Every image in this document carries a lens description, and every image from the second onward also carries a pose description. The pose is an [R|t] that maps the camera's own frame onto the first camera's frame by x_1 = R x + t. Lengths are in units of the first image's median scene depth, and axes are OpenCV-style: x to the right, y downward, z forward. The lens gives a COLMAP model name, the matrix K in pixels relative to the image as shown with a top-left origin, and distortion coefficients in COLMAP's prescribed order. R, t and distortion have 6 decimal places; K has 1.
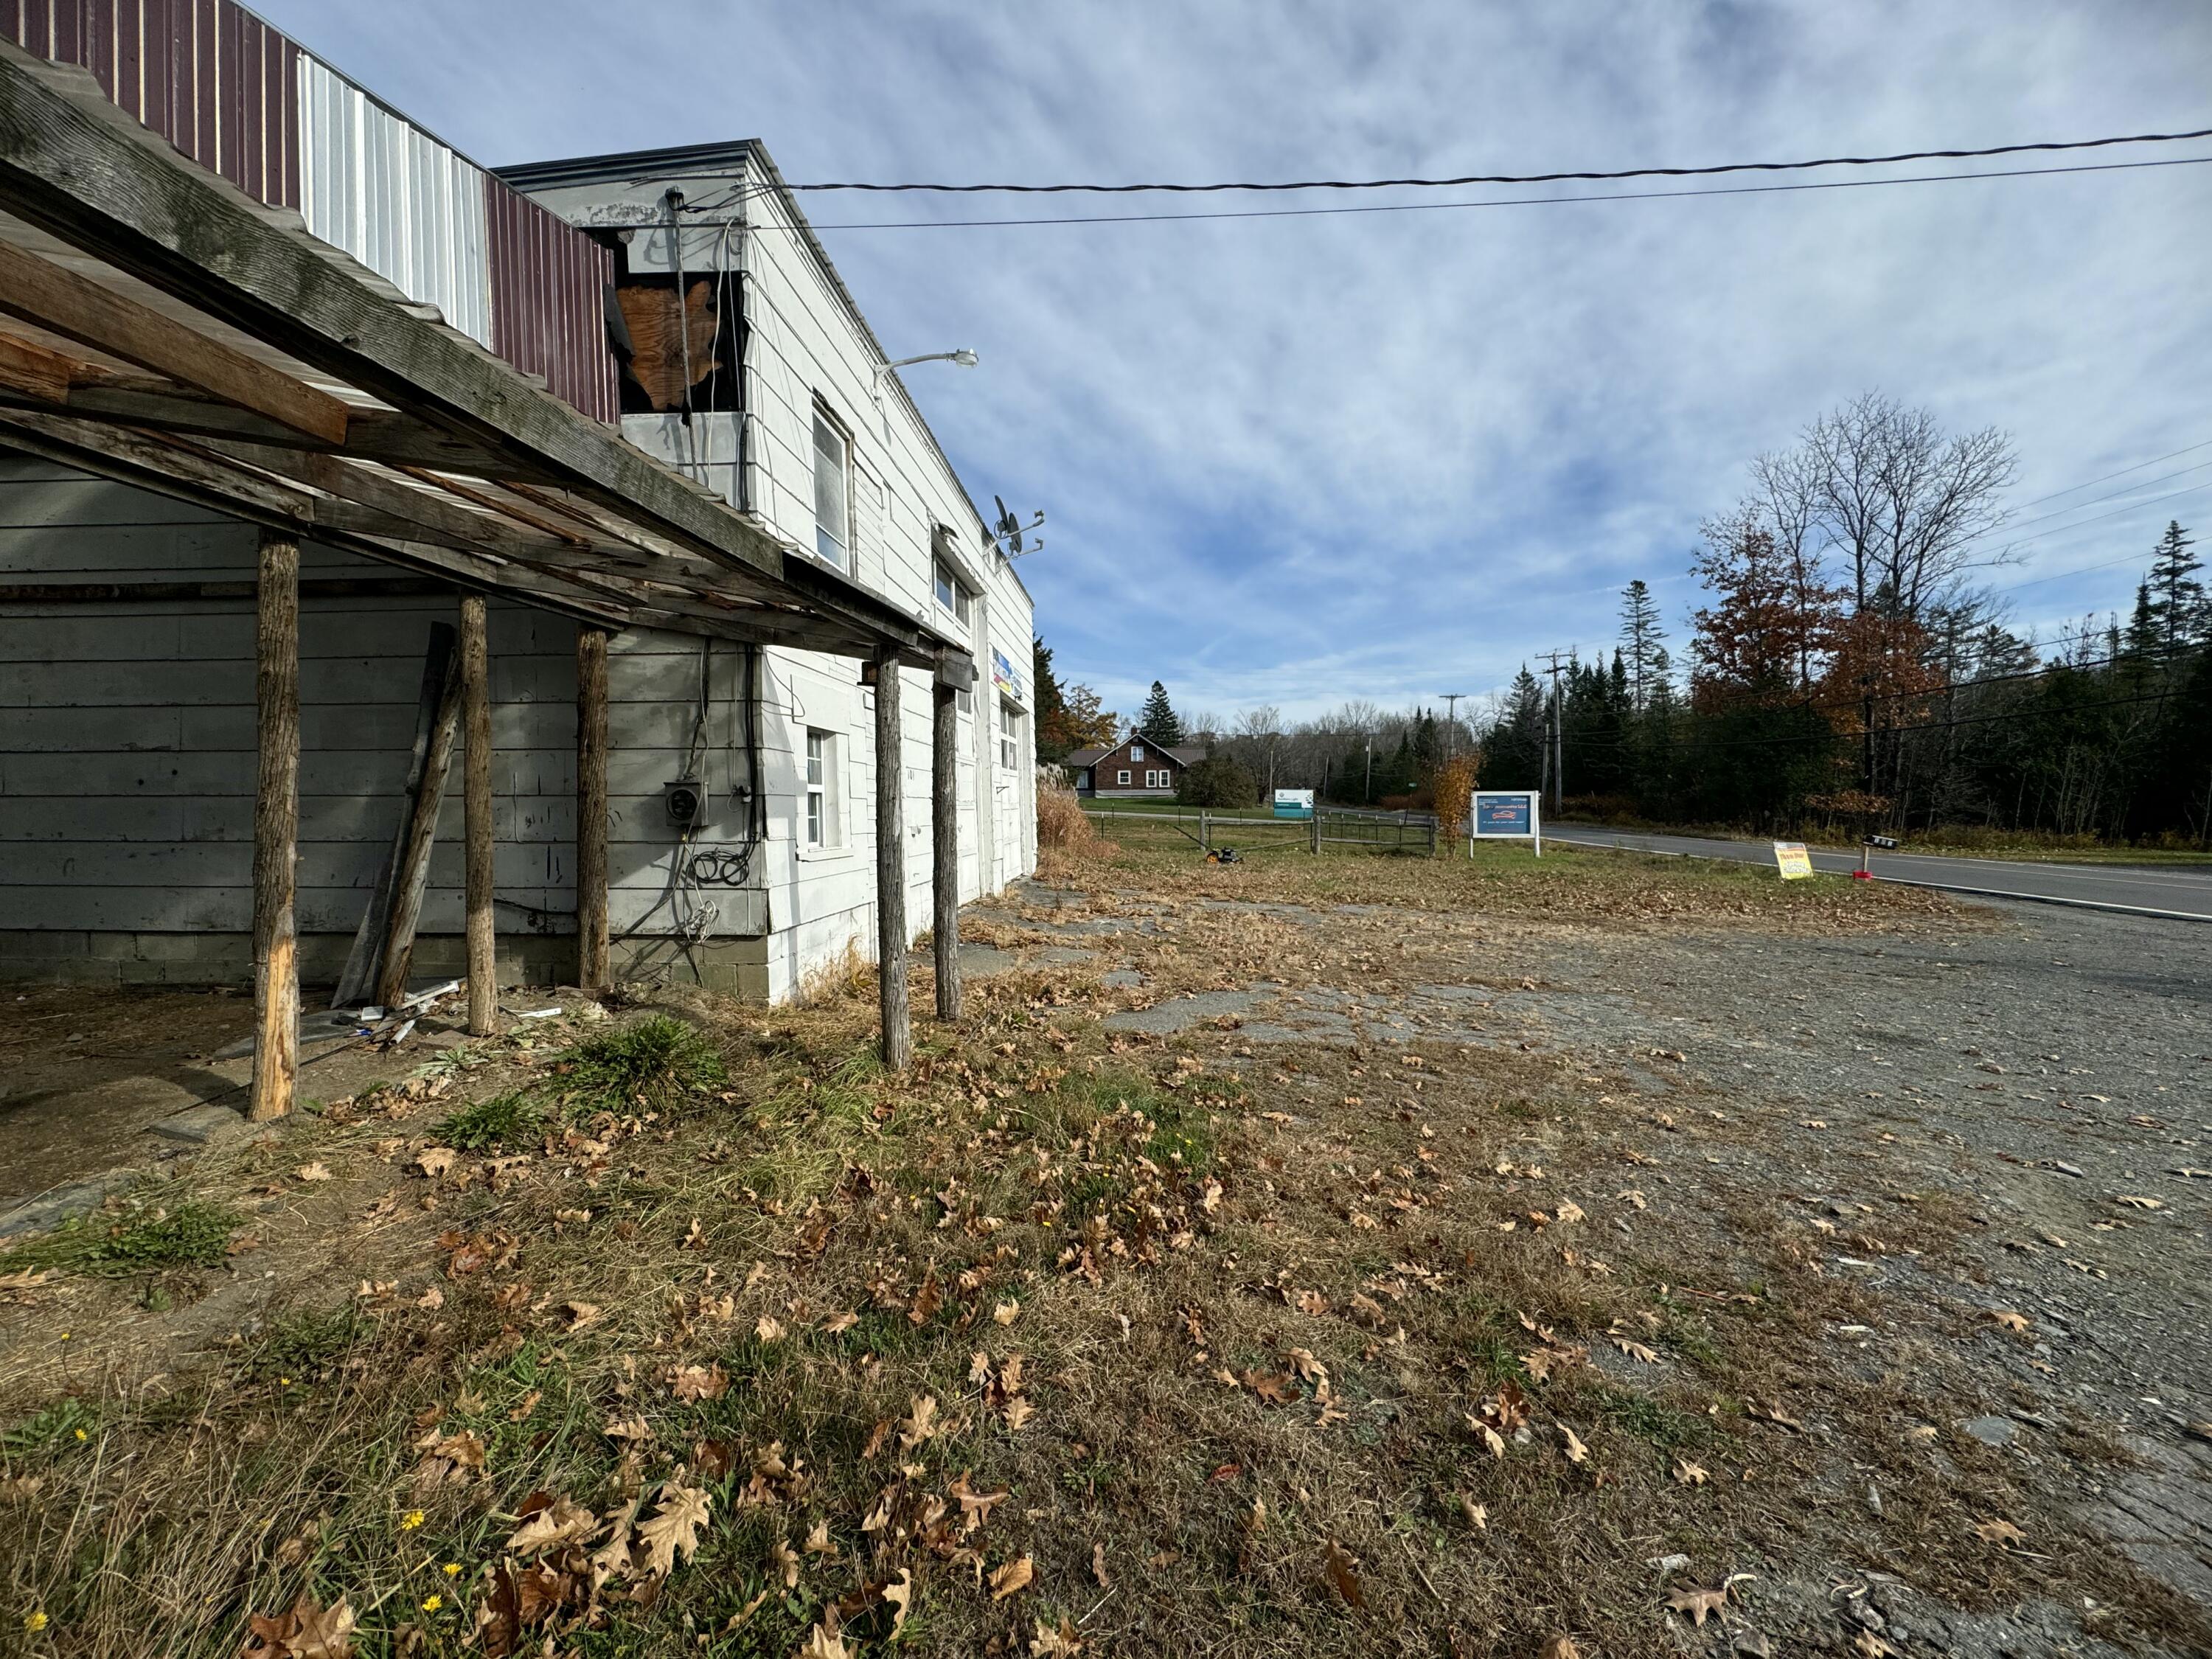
lens RADIAL K [[880.5, 0, 1105.4], [0, 880.5, 830.2], [0, 0, 1]] dist [-0.004030, 0.000654]
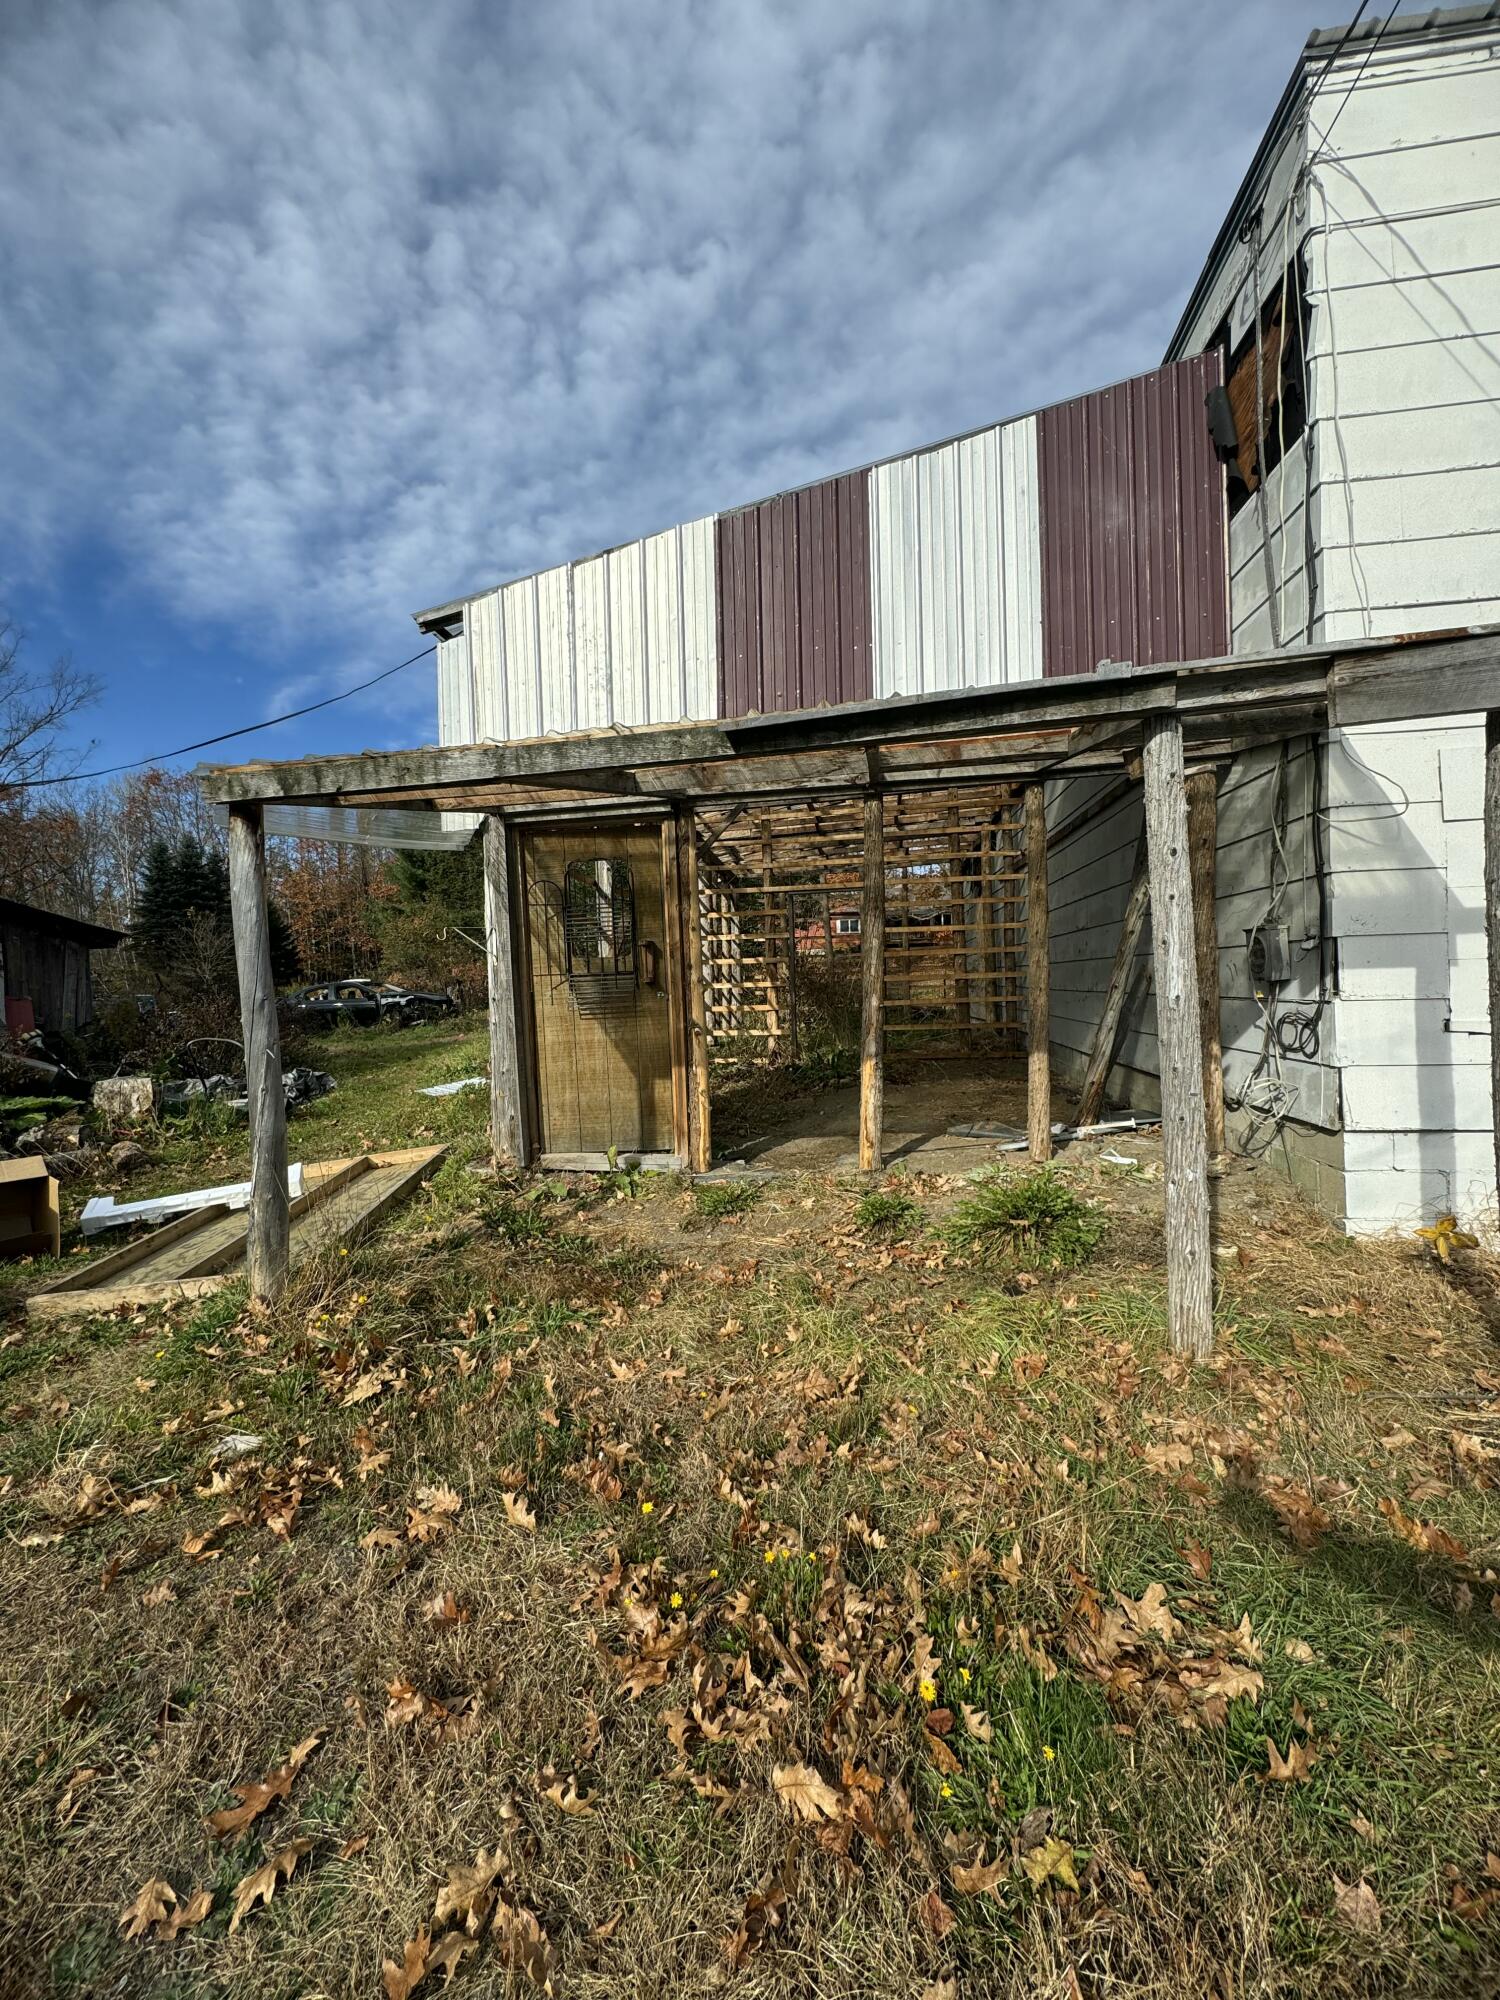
lens RADIAL K [[796.1, 0, 751.1], [0, 796.1, 996.9], [0, 0, 1]] dist [-0.004030, 0.000654]
pose [[-0.080015, 0.019632, -0.996600, 0.309728], [0.005758, 0.999798, 0.019232, -0.006517], [0.996777, -0.004199, -0.080112, 0.582181]]
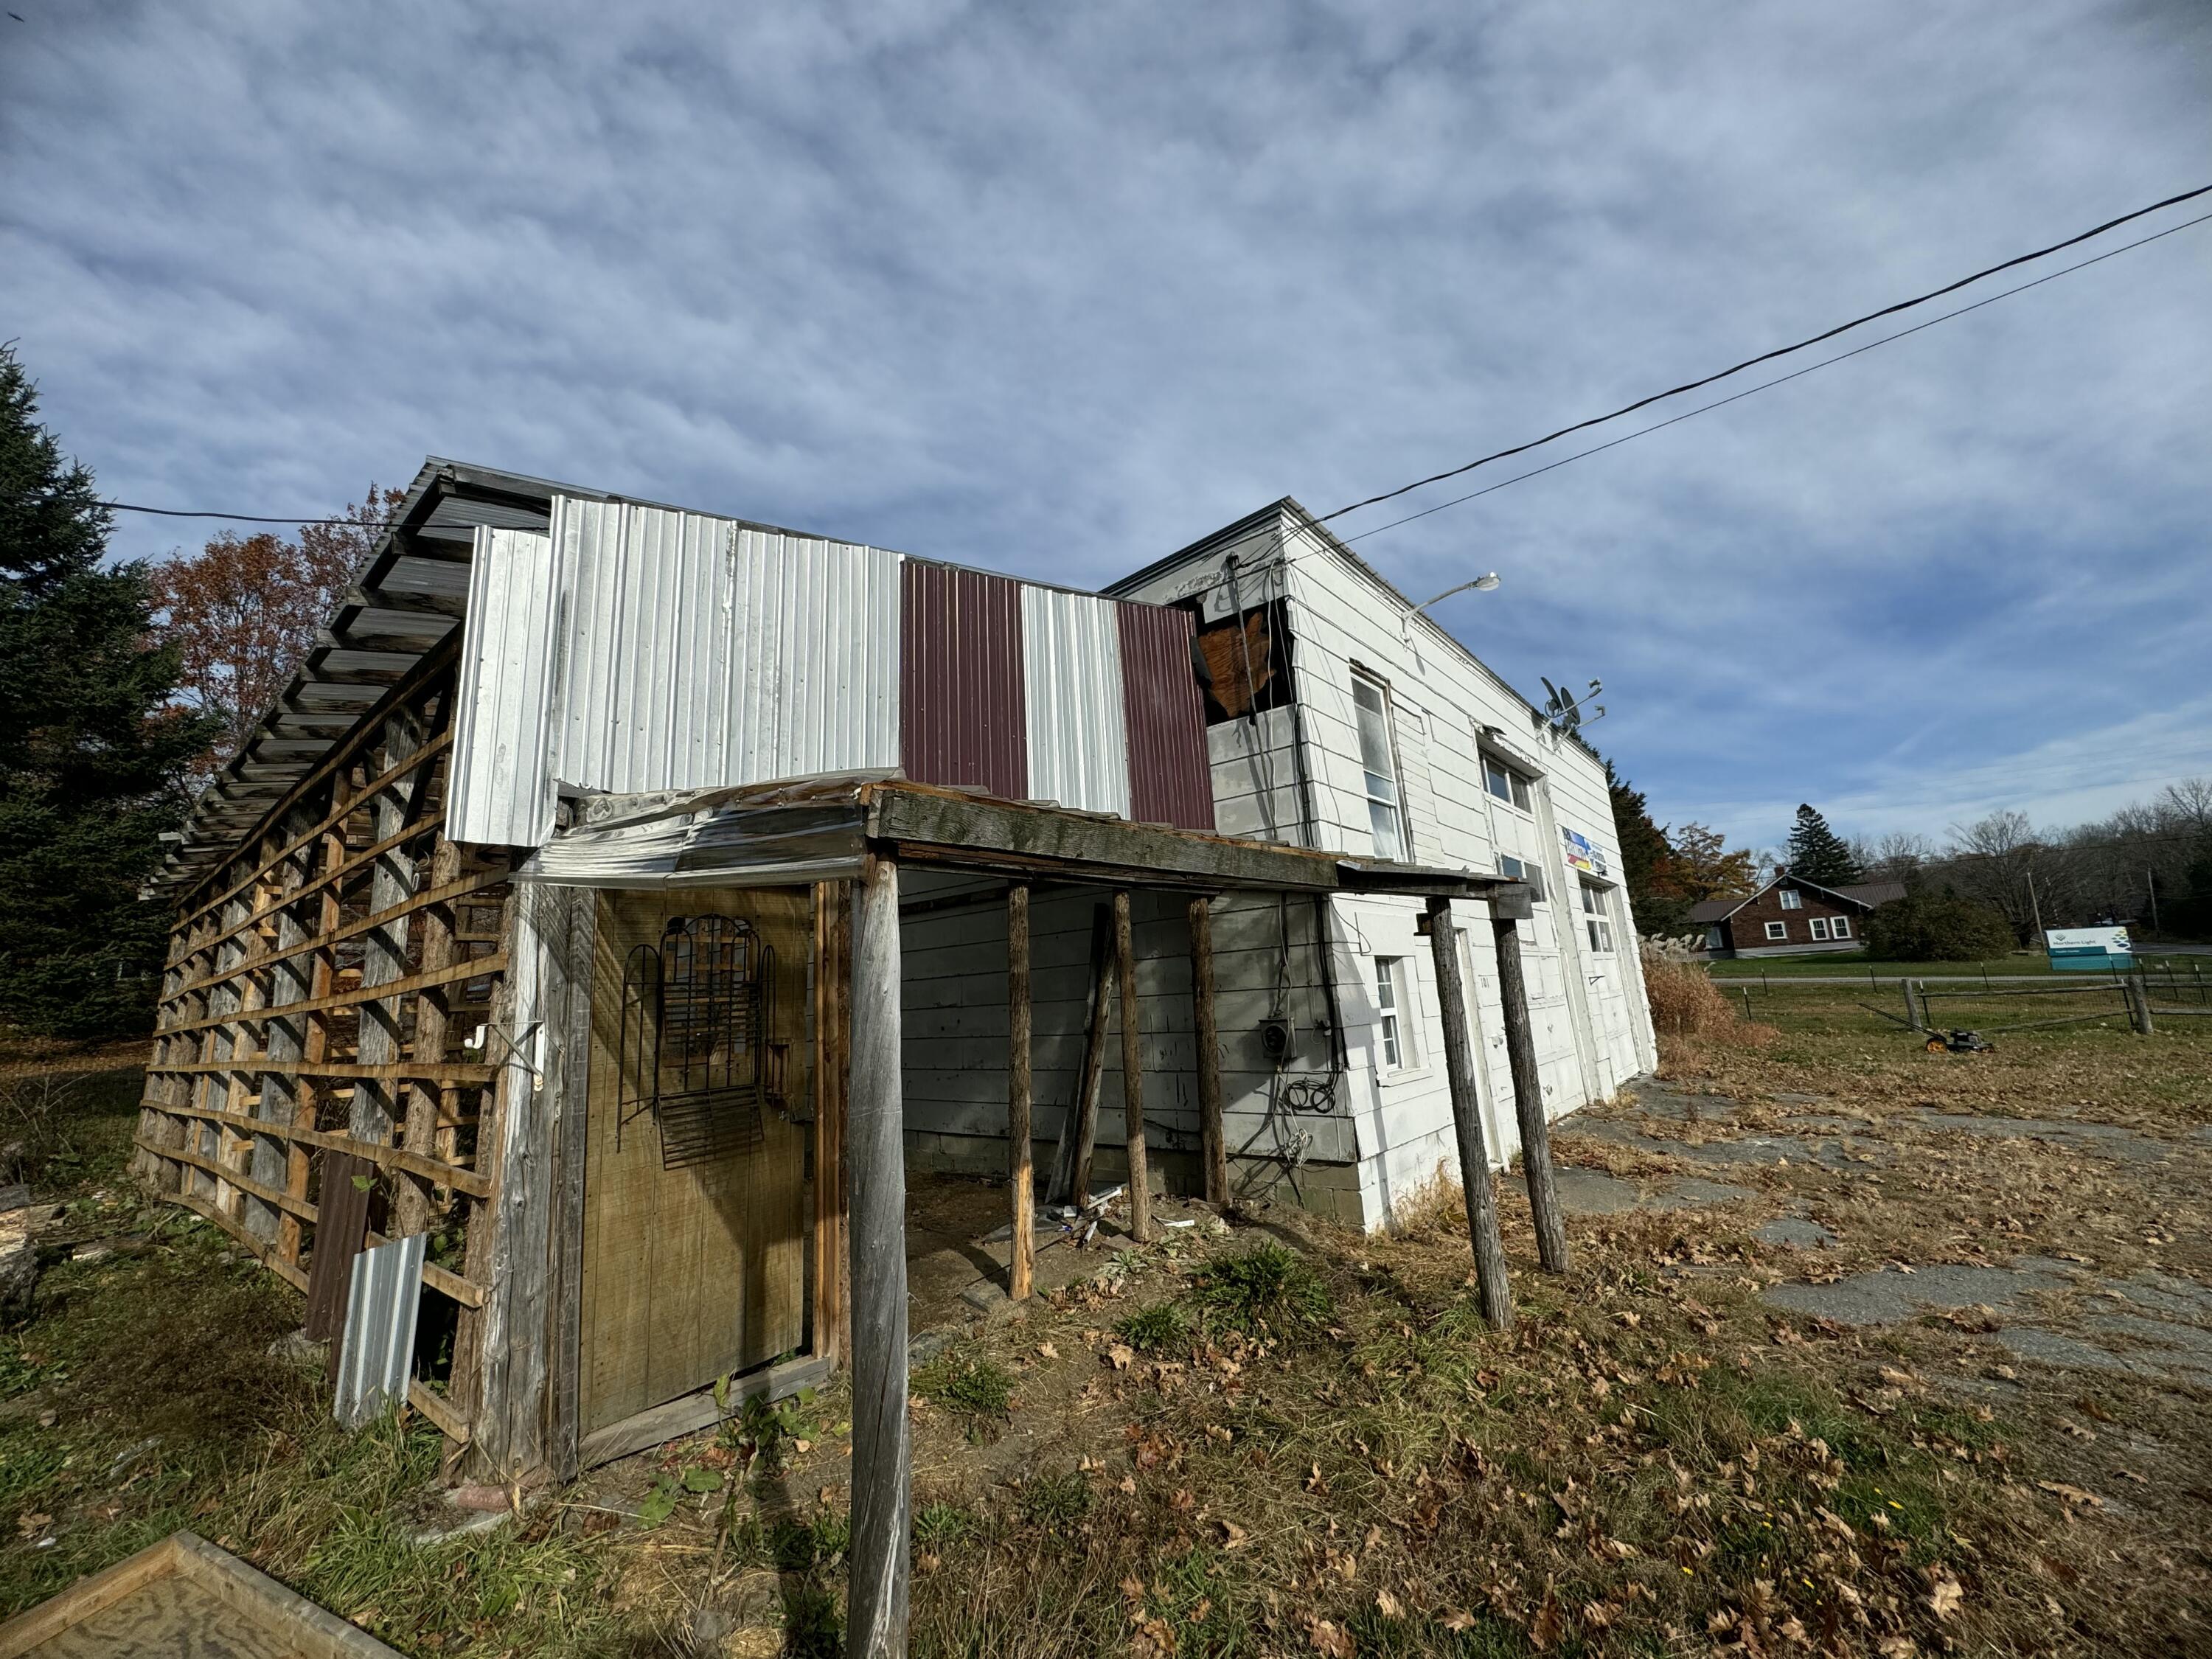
lens RADIAL K [[880.5, 0, 1104.0], [0, 880.5, 830.7], [0, 0, 1]] dist [-0.004030, 0.000654]
pose [[0.804425, -0.154187, -0.573696, 0.042437], [0.037339, 0.976943, -0.210208, -0.061696], [0.592880, 0.147676, 0.791634, -0.084552]]
